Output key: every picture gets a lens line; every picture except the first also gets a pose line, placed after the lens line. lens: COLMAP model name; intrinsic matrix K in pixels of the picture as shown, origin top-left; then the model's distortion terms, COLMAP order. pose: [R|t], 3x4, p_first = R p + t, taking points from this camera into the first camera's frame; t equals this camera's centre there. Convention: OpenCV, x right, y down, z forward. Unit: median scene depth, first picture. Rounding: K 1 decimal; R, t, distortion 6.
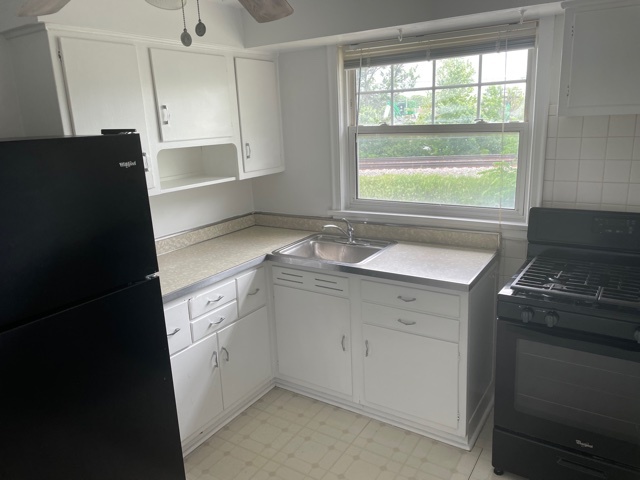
lens RADIAL K [[484.6, 0, 320.0], [0, 484.6, 240.0], [0, 0, 1]] dist [0.069771, -0.109647]
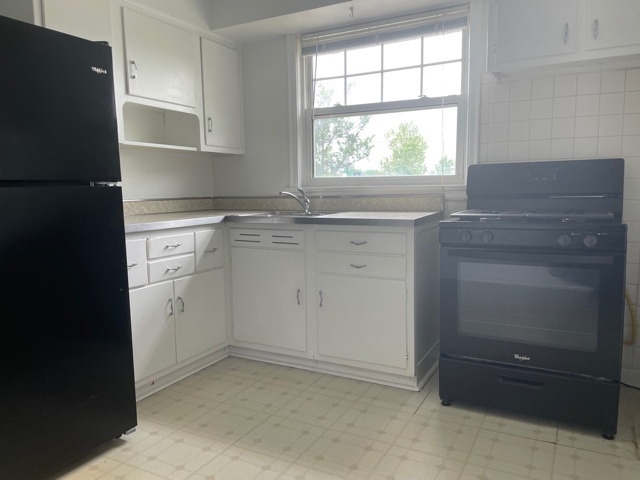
lens RADIAL K [[484.6, 0, 320.0], [0, 484.6, 240.0], [0, 0, 1]] dist [0.069771, -0.109647]
pose [[0.996026, 0.018231, 0.087177, 0.001929], [-0.006844, 0.991599, -0.129169, 0.224139], [-0.088800, 0.128060, 0.987783, -0.037278]]
